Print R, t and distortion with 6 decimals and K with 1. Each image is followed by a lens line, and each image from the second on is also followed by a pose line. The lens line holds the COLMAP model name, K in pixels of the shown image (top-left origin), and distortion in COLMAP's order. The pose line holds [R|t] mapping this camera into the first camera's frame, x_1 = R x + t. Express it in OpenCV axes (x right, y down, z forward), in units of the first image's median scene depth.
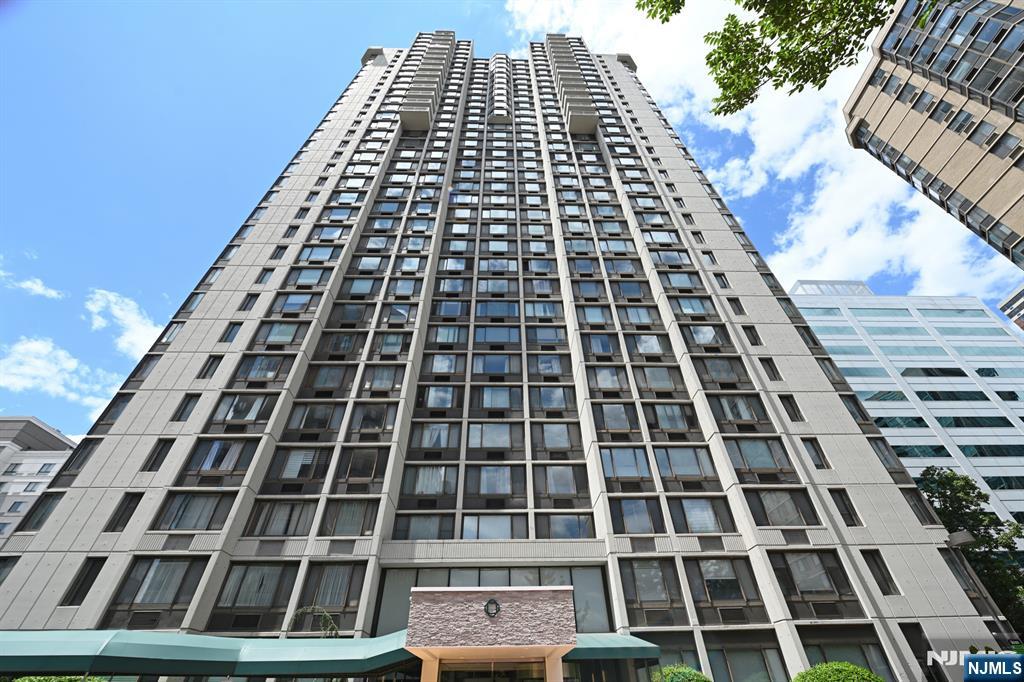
lens RADIAL K [[409.4, 0, 510.3], [0, 409.4, 343.3], [0, 0, 1]] dist [-0.006656, -0.000410]
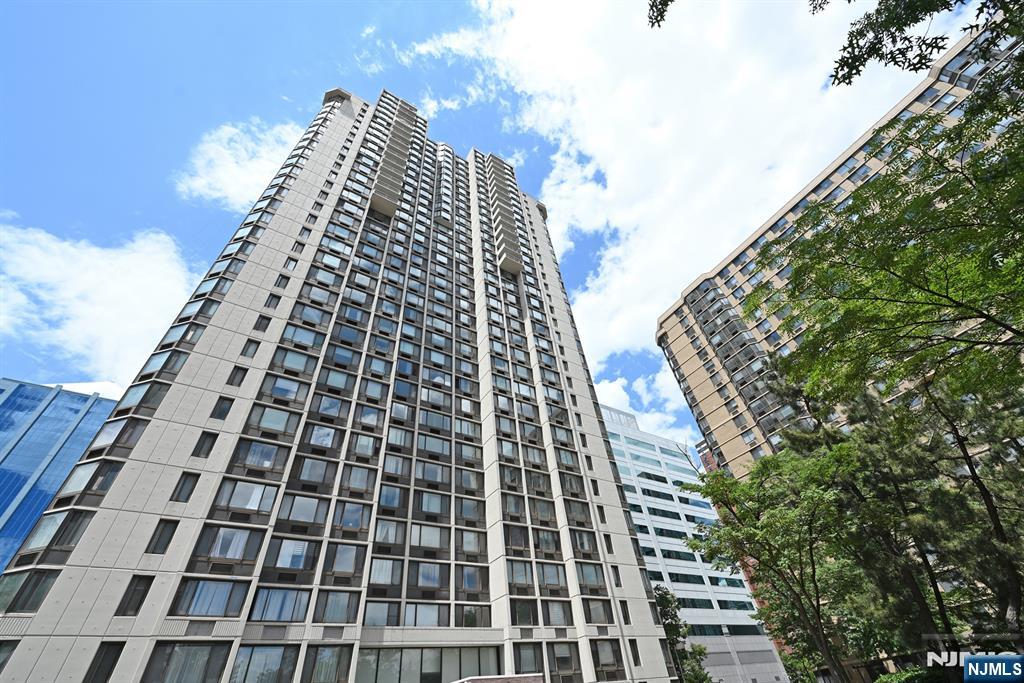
lens RADIAL K [[409.4, 0, 510.3], [0, 409.4, 343.8], [0, 0, 1]] dist [-0.006656, -0.000410]
pose [[0.857388, 0.306775, 0.413248, -0.623779], [-0.277176, 0.951780, -0.131483, -0.302203], [-0.433657, -0.001810, 0.901076, -0.344610]]
